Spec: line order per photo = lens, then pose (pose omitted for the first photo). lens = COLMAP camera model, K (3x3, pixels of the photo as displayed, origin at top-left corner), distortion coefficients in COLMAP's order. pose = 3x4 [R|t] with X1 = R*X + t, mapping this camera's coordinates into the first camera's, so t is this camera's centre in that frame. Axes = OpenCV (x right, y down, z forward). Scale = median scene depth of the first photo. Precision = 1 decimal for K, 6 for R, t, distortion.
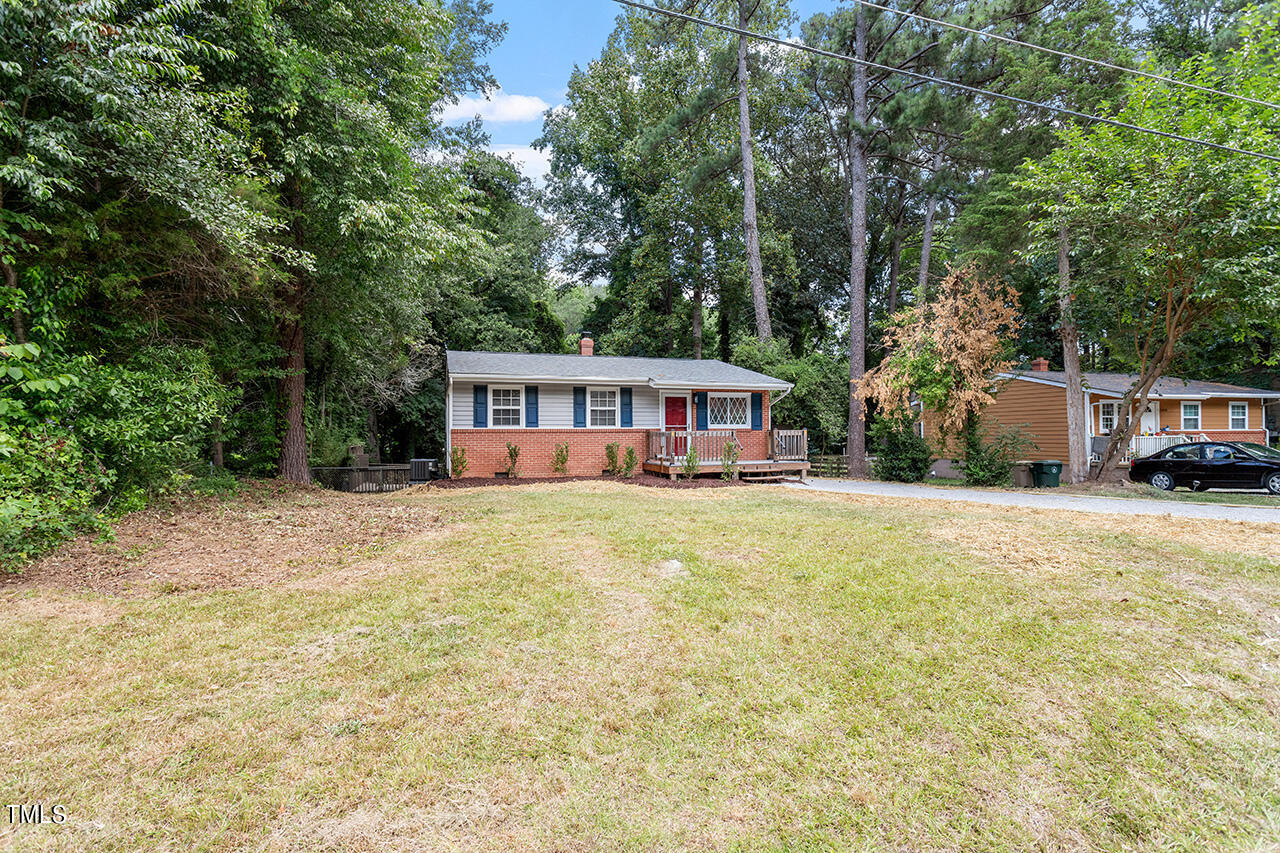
lens RADIAL K [[604.9, 0, 640.0], [0, 604.9, 426.5], [0, 0, 1]] dist [0.000899, 0.000240]
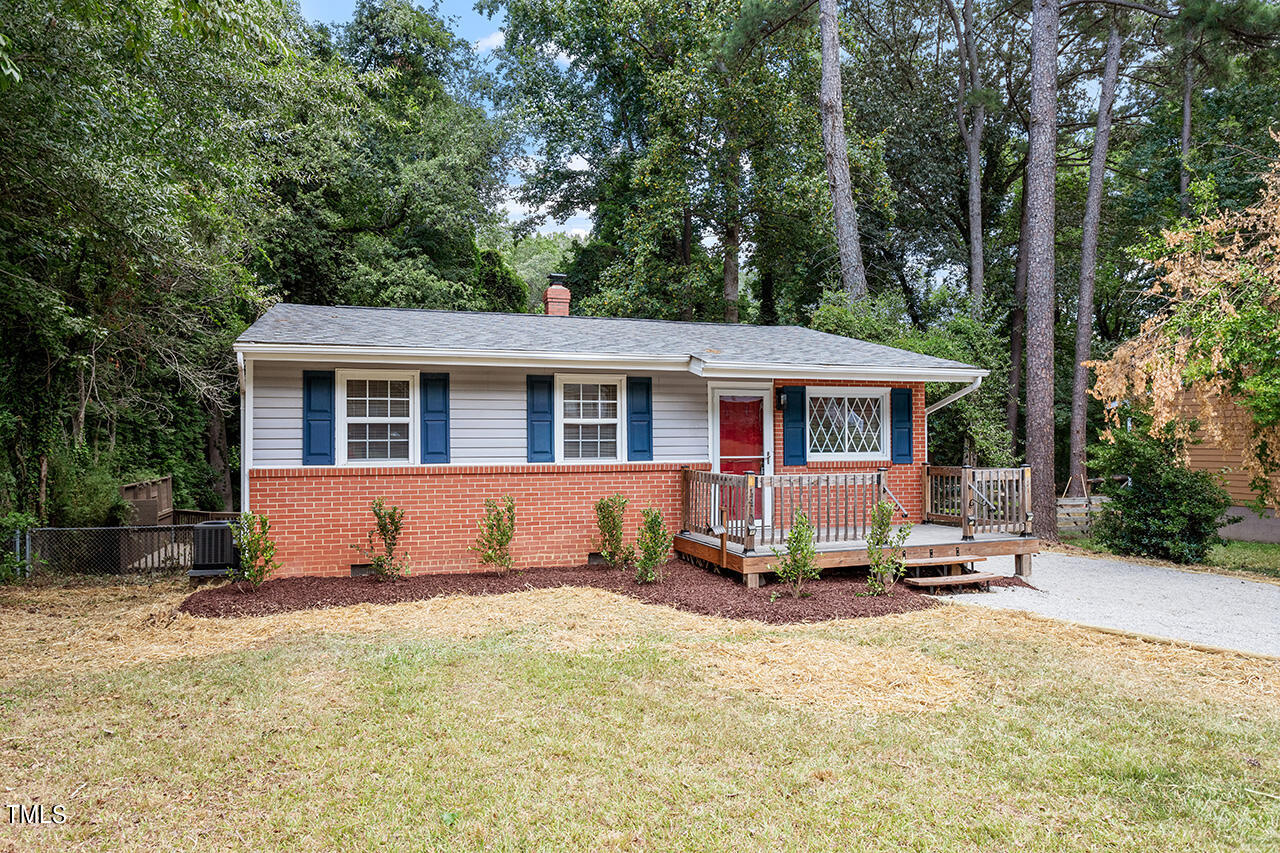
lens RADIAL K [[814.5, 0, 640.0], [0, 814.5, 426.5], [0, 0, 1]] dist [0.000937, 0.000393]
pose [[0.999961, 0.000319, 0.008814, -0.026015], [-0.000261, 0.999979, -0.006519, -0.019964], [-0.008816, 0.006516, 0.999940, 0.339621]]
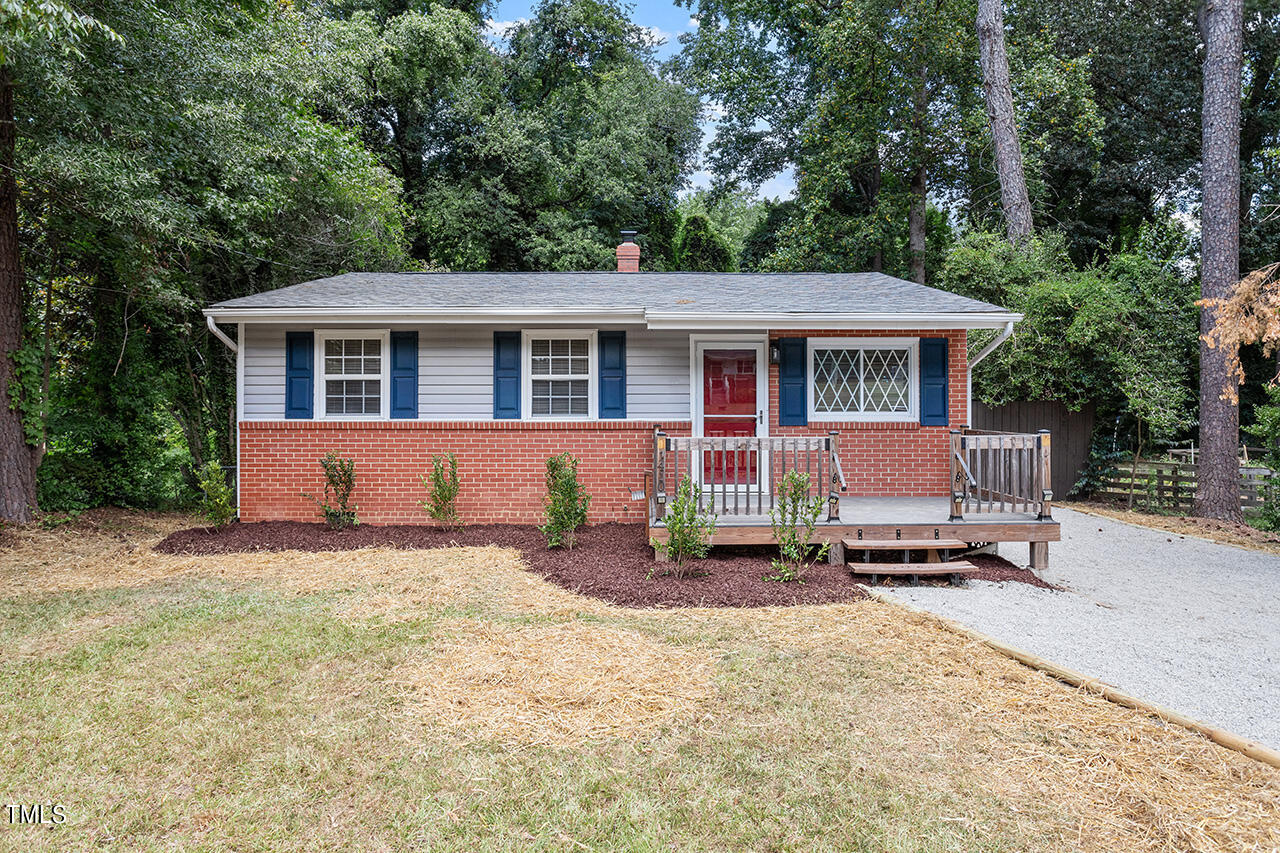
lens RADIAL K [[766.7, 0, 637.6], [0, 766.7, 389.1], [0, 0, 1]] dist [-0.005893, -0.000392]
pose [[0.951560, 0.001328, -0.307460, 0.160840], [-0.000830, 0.999998, 0.001751, -0.020341], [0.307462, -0.001411, 0.951559, 0.429507]]
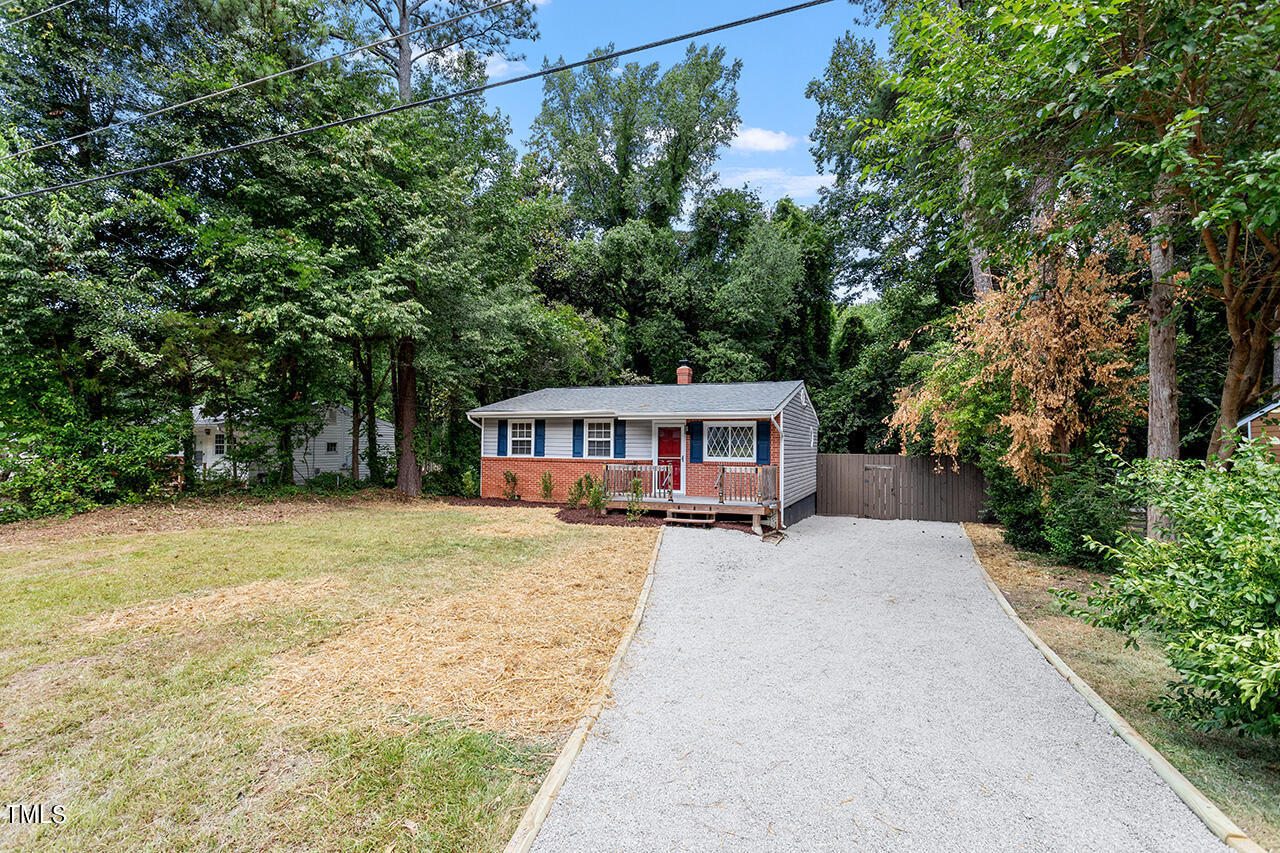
lens RADIAL K [[604.9, 0, 640.0], [0, 604.9, 426.5], [0, 0, 1]] dist [0.000899, 0.000240]
pose [[0.760096, -0.009603, -0.649740, 0.618155], [-0.007538, 0.999693, -0.023594, -0.026182], [0.649767, 0.022831, 0.759790, 0.235848]]
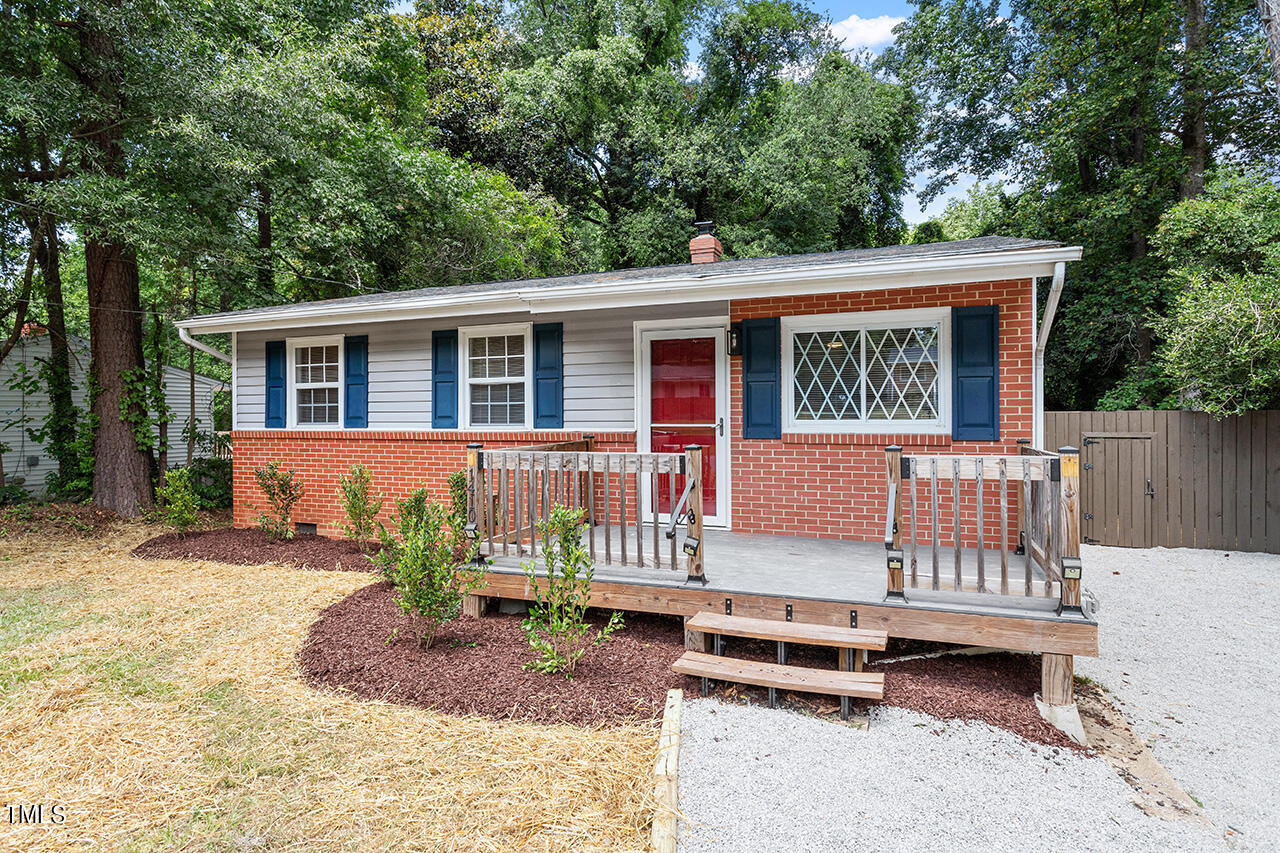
lens RADIAL K [[689.0, 0, 640.0], [0, 689.0, 426.5], [0, 0, 1]] dist [-0.001869, -0.000701]
pose [[0.762650, 0.010229, -0.646731, 0.279971], [0.008752, 0.999620, 0.026131, -0.009953], [0.646752, -0.025589, 0.762271, 0.662254]]
